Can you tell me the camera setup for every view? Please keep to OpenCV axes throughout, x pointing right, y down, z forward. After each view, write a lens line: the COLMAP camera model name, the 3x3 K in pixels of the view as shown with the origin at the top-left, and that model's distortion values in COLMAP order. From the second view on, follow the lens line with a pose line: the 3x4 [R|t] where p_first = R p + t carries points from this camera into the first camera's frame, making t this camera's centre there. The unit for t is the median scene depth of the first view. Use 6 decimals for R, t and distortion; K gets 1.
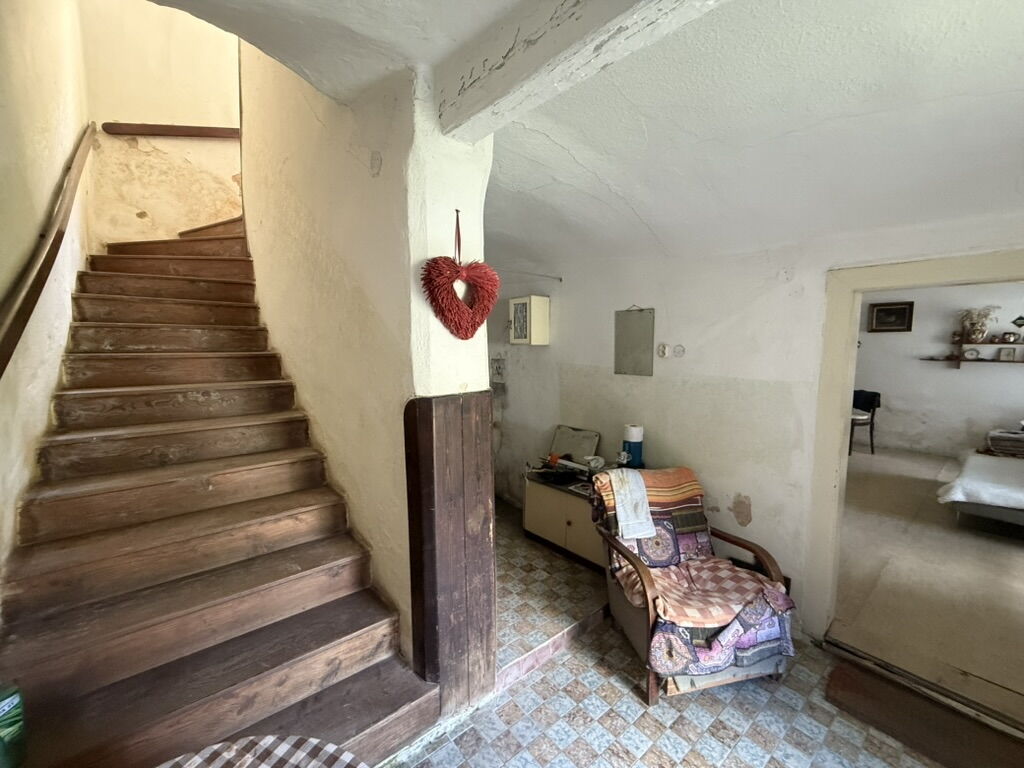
lens RADIAL K [[402.5, 0, 505.6], [0, 402.5, 385.0], [0, 0, 1]] dist [-0.012171, 0.000411]
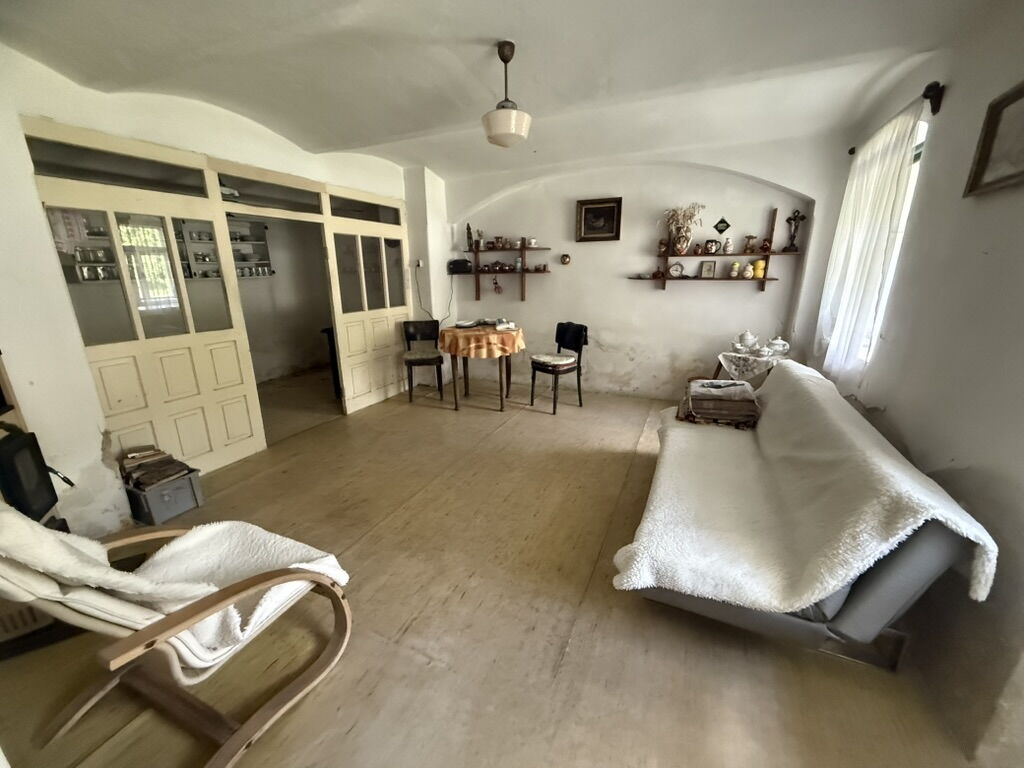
lens RADIAL K [[402.5, 0, 514.1], [0, 402.5, 386.0], [0, 0, 1]] dist [-0.012171, 0.000411]
pose [[0.883813, -0.135599, 0.447757, 0.498727], [0.053876, 0.980207, 0.190502, -0.020940], [-0.464727, -0.144244, 0.873626, 0.416026]]
